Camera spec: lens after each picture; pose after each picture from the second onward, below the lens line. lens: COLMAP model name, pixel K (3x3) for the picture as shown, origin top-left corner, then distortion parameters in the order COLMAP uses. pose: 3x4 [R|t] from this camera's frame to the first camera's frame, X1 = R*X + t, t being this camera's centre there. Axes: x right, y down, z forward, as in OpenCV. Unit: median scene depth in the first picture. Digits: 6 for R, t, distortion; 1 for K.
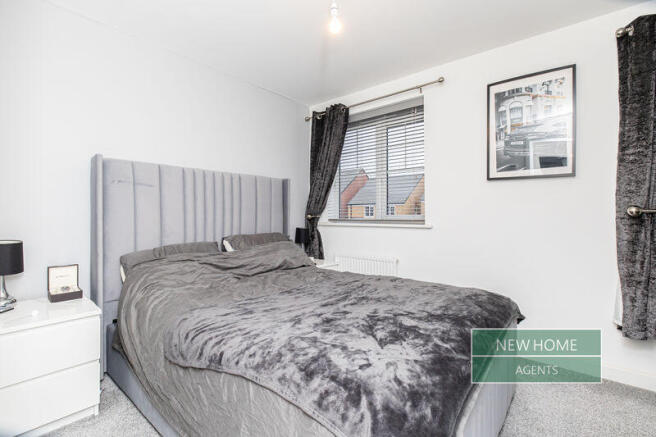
lens RADIAL K [[303.3, 0, 340.6], [0, 303.3, 217.9], [0, 0, 1]] dist [-0.000442, 0.000039]
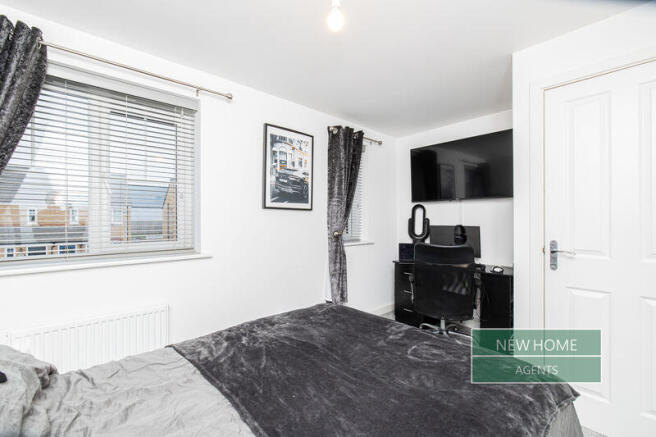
lens RADIAL K [[287.7, 0, 328.9], [0, 287.7, 222.4], [0, 0, 1]] dist [-0.000222, 0.000061]
pose [[0.148185, -0.008644, 0.988922, -0.549384], [0.012913, 0.999893, 0.006805, -0.079600], [-0.988875, 0.011761, 0.148281, 0.634409]]
